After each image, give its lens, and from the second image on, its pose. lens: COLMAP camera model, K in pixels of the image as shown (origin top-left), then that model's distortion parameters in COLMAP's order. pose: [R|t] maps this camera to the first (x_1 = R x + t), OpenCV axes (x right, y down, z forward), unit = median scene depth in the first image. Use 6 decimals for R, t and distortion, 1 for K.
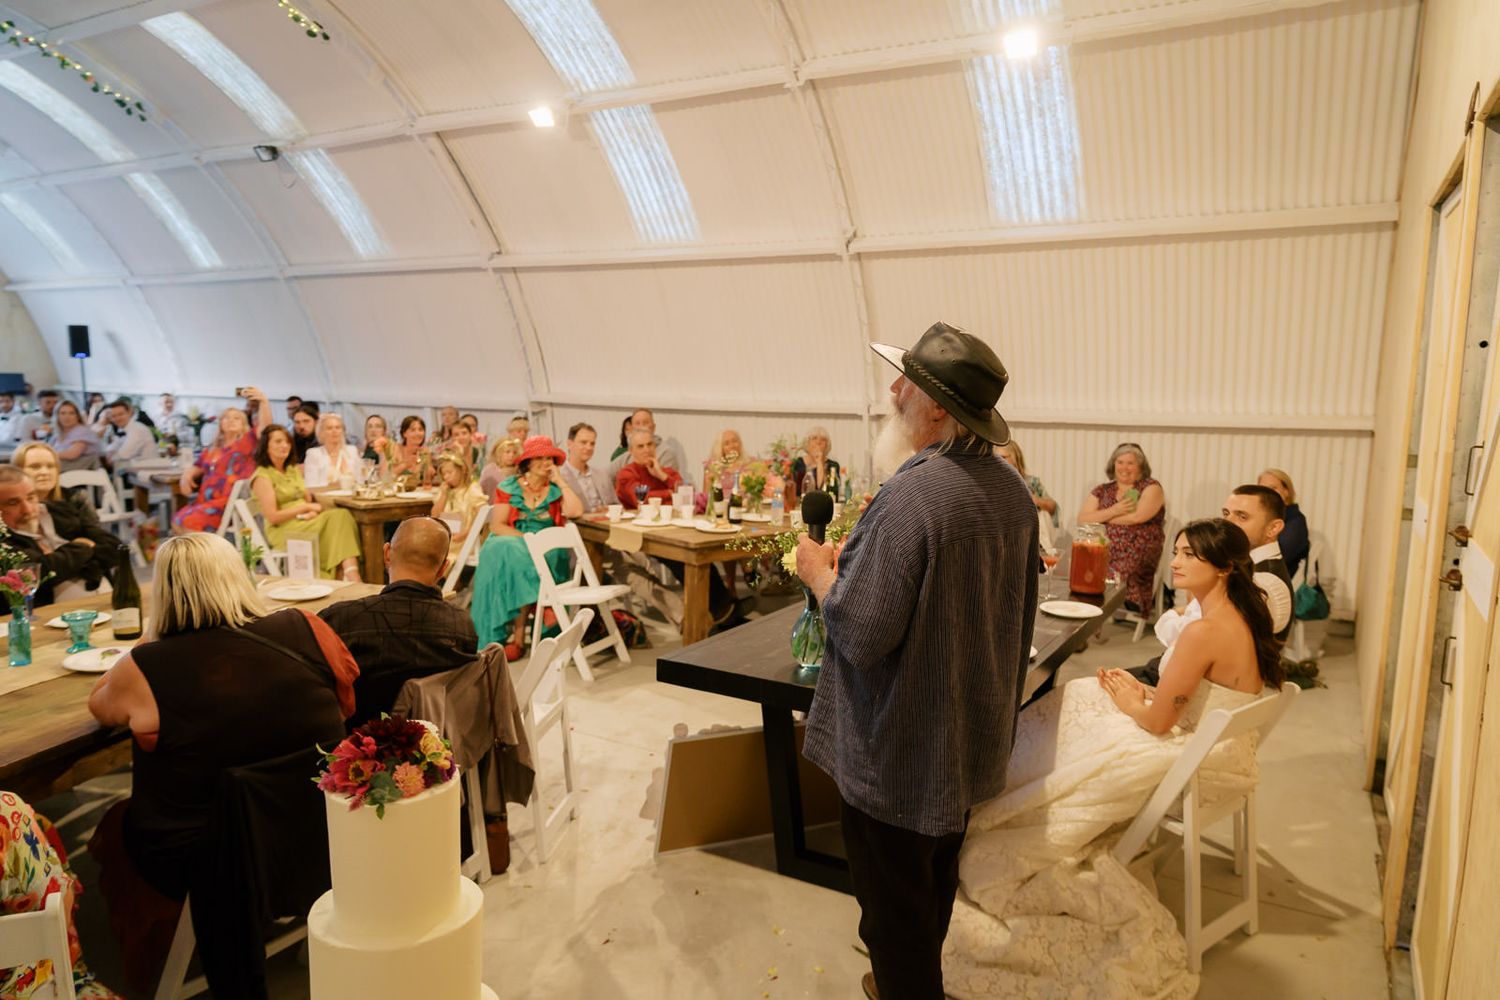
lens RADIAL K [[996.7, 0, 750.6], [0, 996.7, 504.8], [0, 0, 1]] dist [-0.025062, 0.013194]
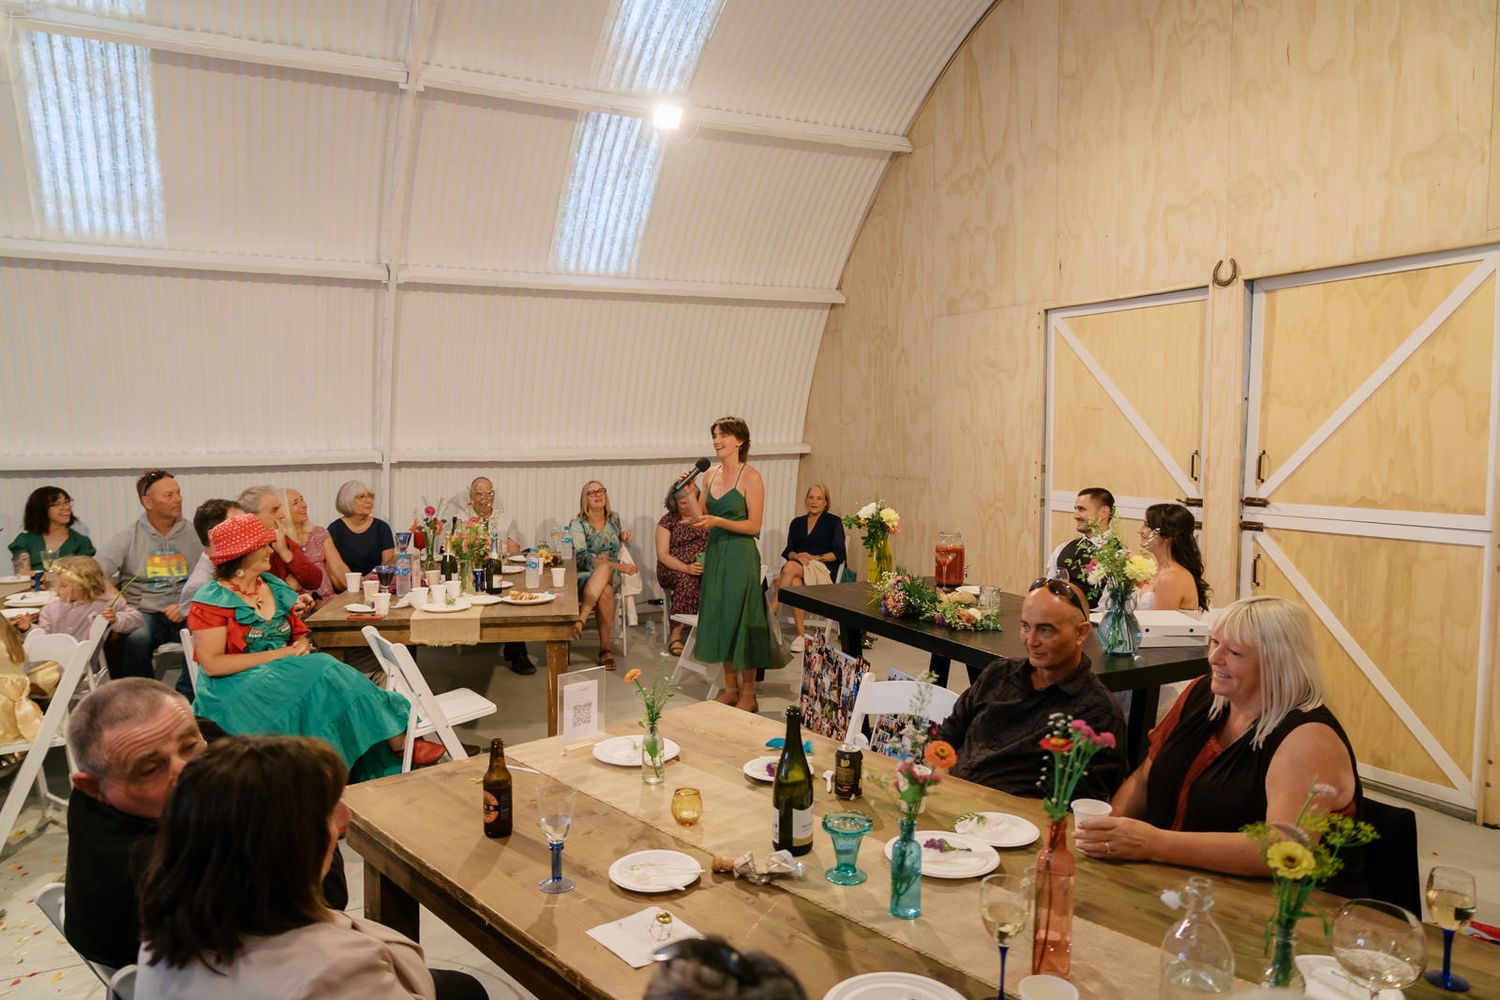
lens RADIAL K [[996.7, 0, 754.2], [0, 996.7, 504.8], [0, 0, 1]] dist [-0.025062, 0.013194]
pose [[0.550620, -0.086346, 0.830279, -0.528913], [0.114327, 0.993064, 0.027456, -0.048420], [-0.826890, 0.079805, 0.556672, 0.289379]]
